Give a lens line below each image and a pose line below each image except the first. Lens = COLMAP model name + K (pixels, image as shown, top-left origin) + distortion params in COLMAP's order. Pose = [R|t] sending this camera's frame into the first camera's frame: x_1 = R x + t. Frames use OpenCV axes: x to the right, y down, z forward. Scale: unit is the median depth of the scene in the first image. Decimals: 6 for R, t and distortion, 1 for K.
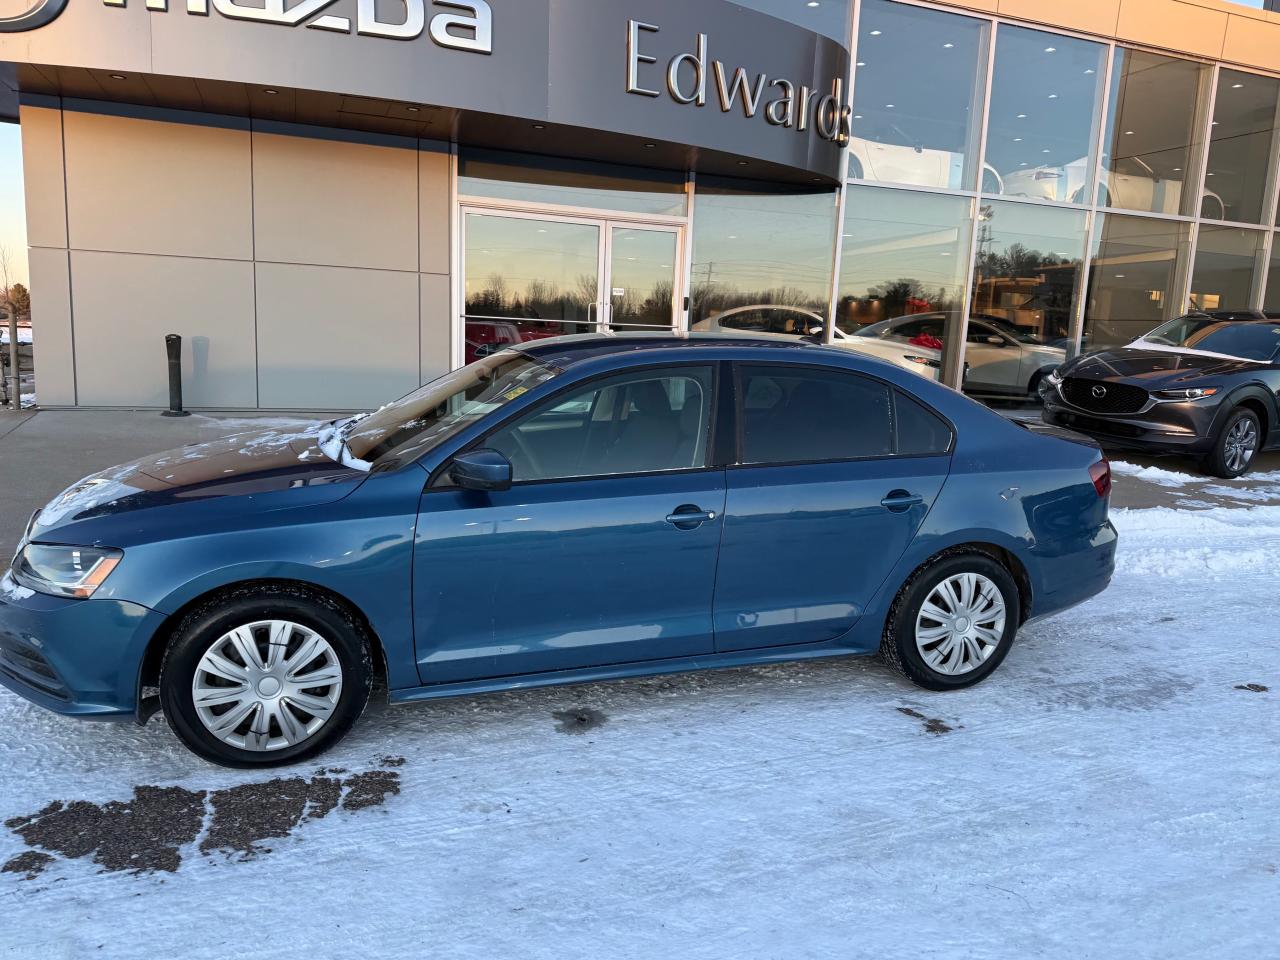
lens RADIAL K [[920.7, 0, 640.0], [0, 920.7, 480.0], [0, 0, 1]] dist [0.038875, -0.048402]
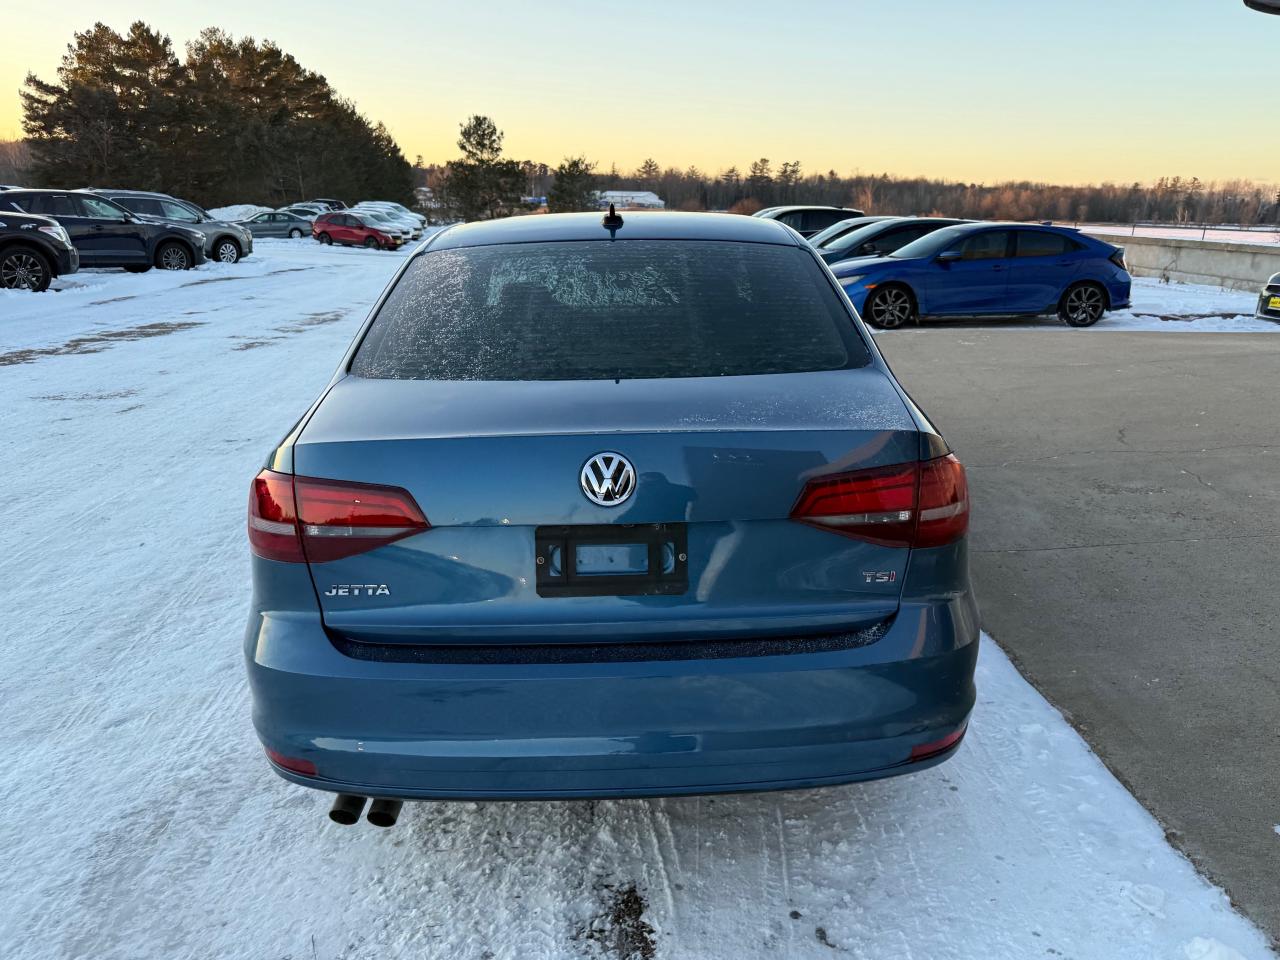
lens RADIAL K [[969.5, 0, 648.0], [0, 969.5, 507.6], [0, 0, 1]] dist [0.050679, -0.072382]
pose [[-0.305923, 0.238681, -0.921652, 0.955122], [-0.178799, 0.936436, 0.301859, -0.197098], [0.935116, 0.257136, -0.243802, 1.408000]]
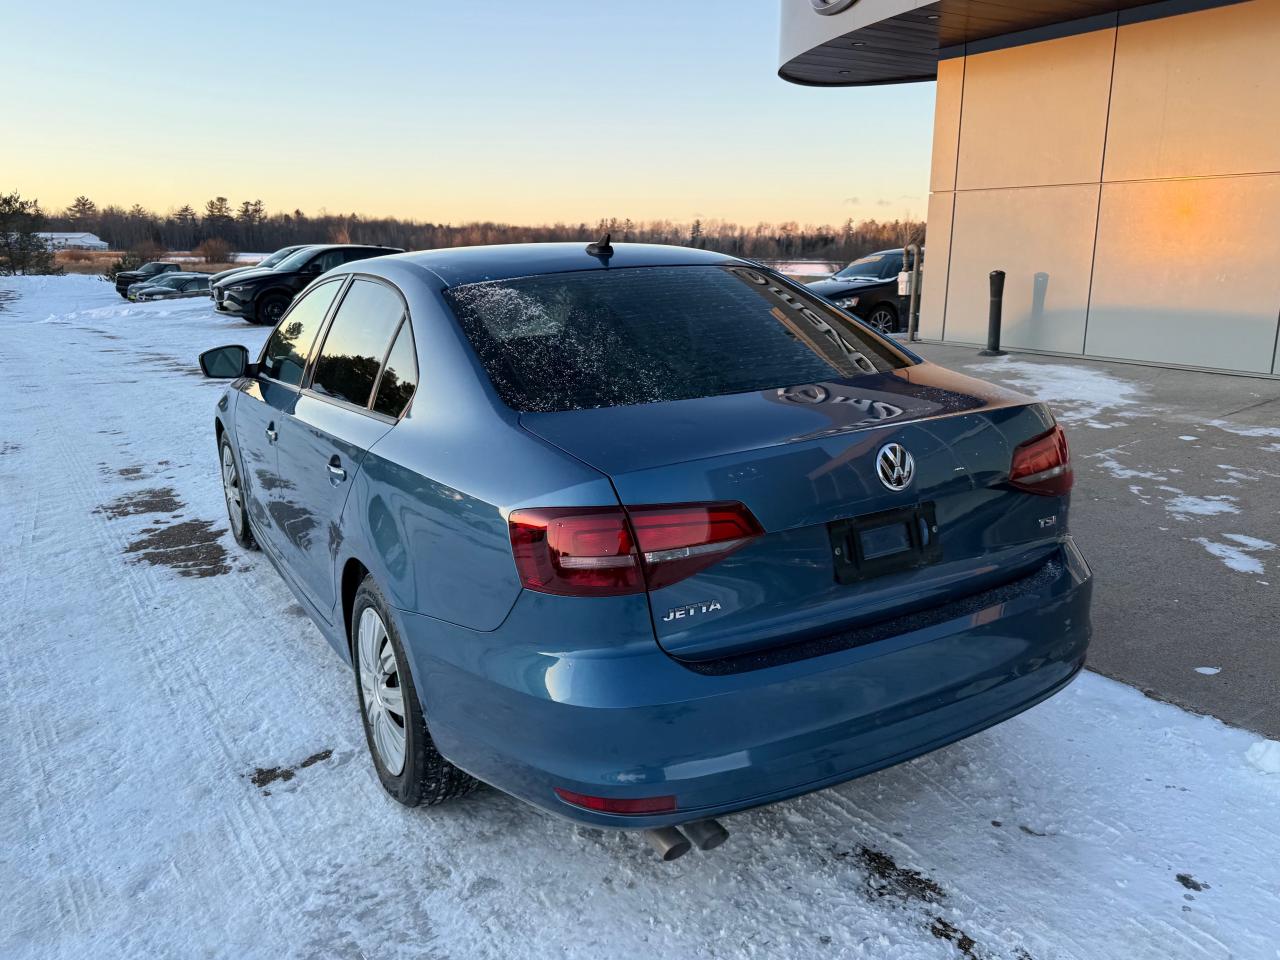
lens RADIAL K [[978.4, 0, 654.4], [0, 978.4, 479.7], [0, 0, 1]] dist [0.048932, -0.072242]
pose [[0.195009, 0.184992, -0.963197, 1.018369], [-0.147982, 0.976359, 0.157559, -0.122712], [0.969573, 0.111811, 0.217774, 1.026730]]
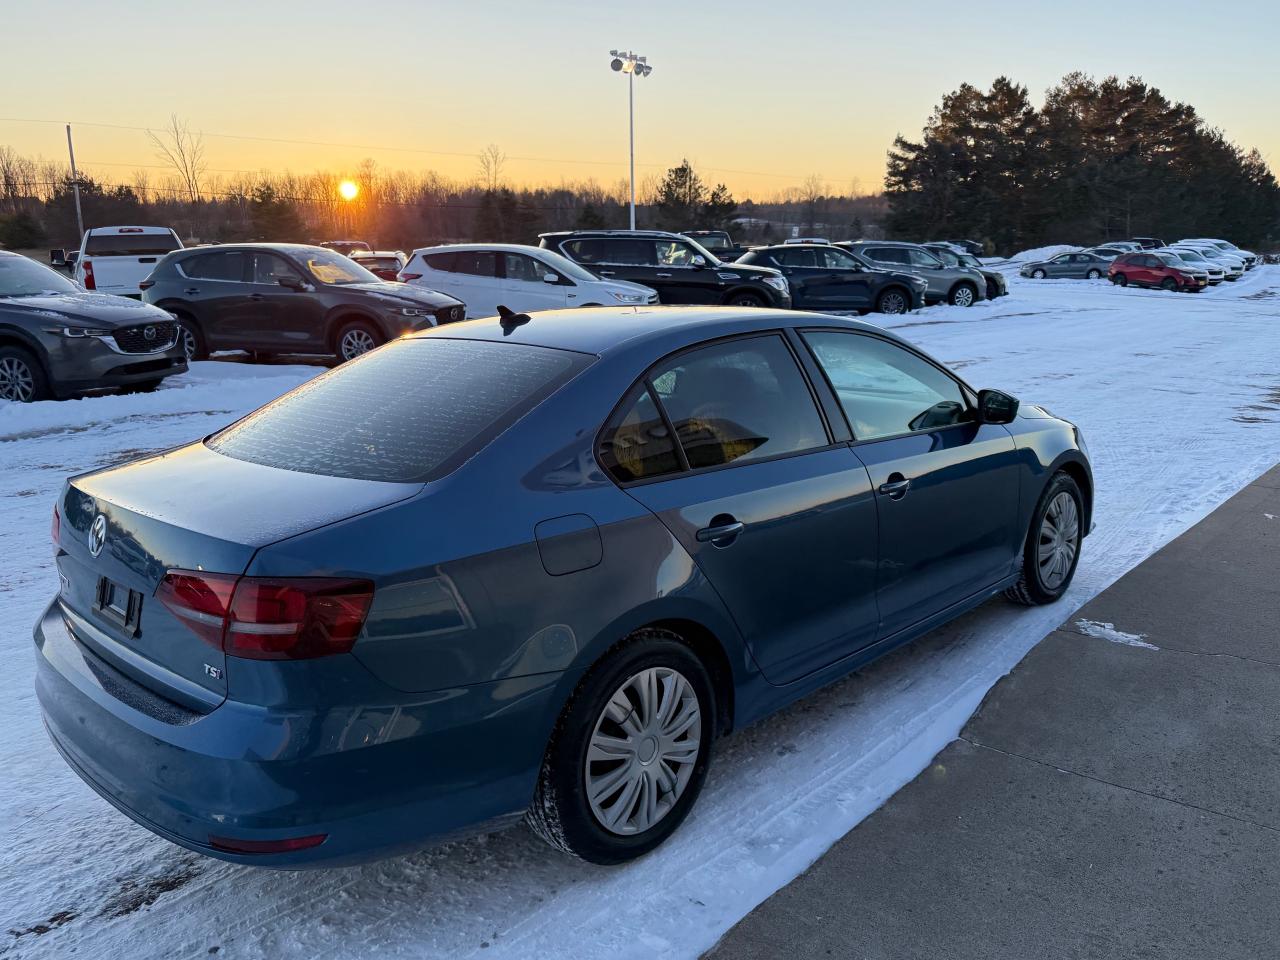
lens RADIAL K [[969.5, 0, 648.0], [0, 969.5, 507.6], [0, 0, 1]] dist [0.050679, -0.072382]
pose [[-0.890780, 0.089834, -0.445468, 0.486736], [-0.096716, 0.920331, 0.378994, -0.353455], [0.444025, 0.380684, -0.811124, 1.929219]]
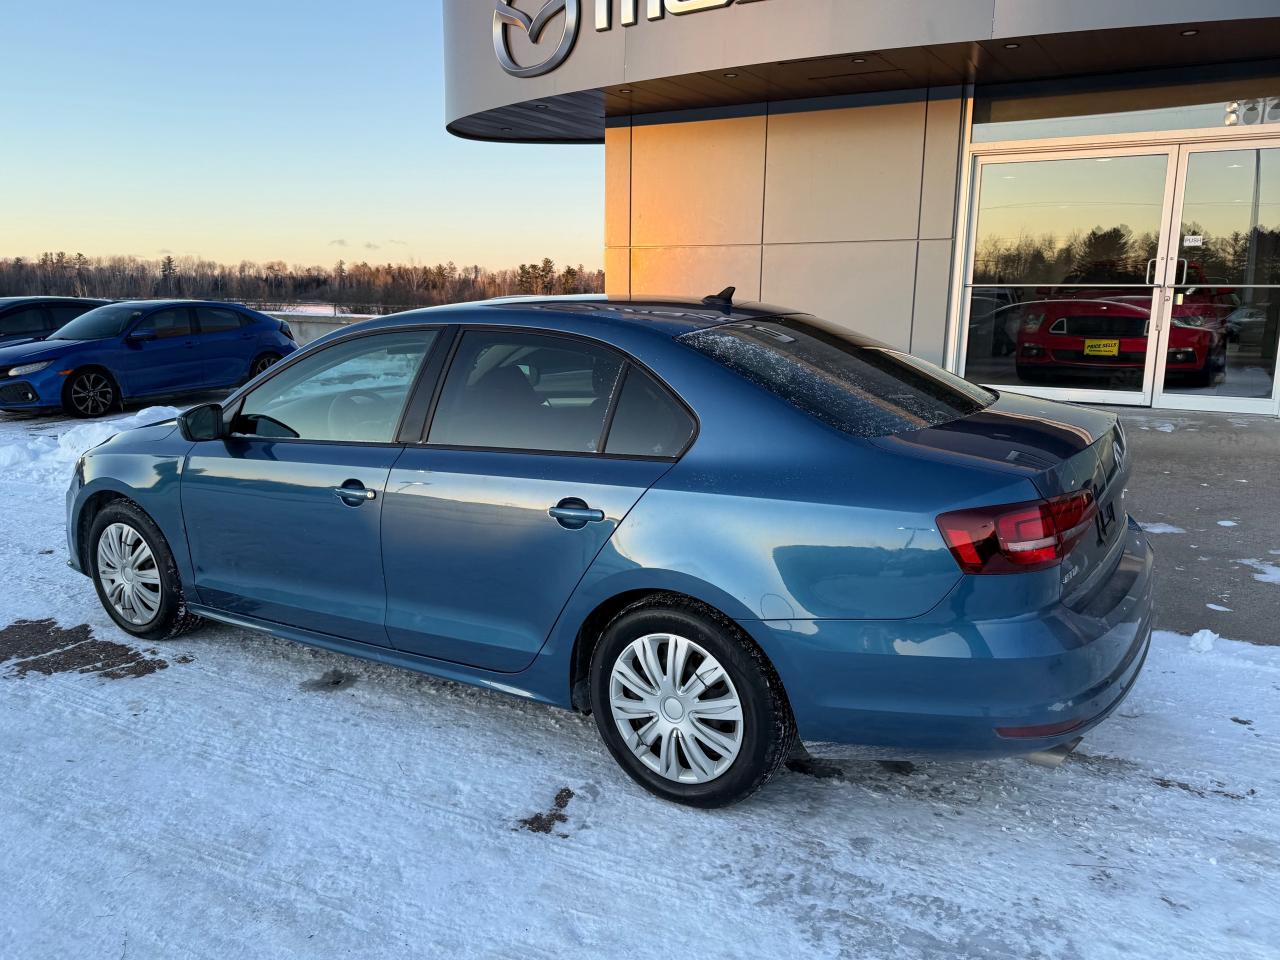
lens RADIAL K [[978.4, 0, 654.4], [0, 978.4, 479.7], [0, 0, 1]] dist [0.048932, -0.072242]
pose [[0.631195, 0.109037, -0.767922, 0.883106], [-0.103540, 0.993053, 0.055899, -0.052436], [0.768682, 0.044228, 0.638100, 0.522247]]
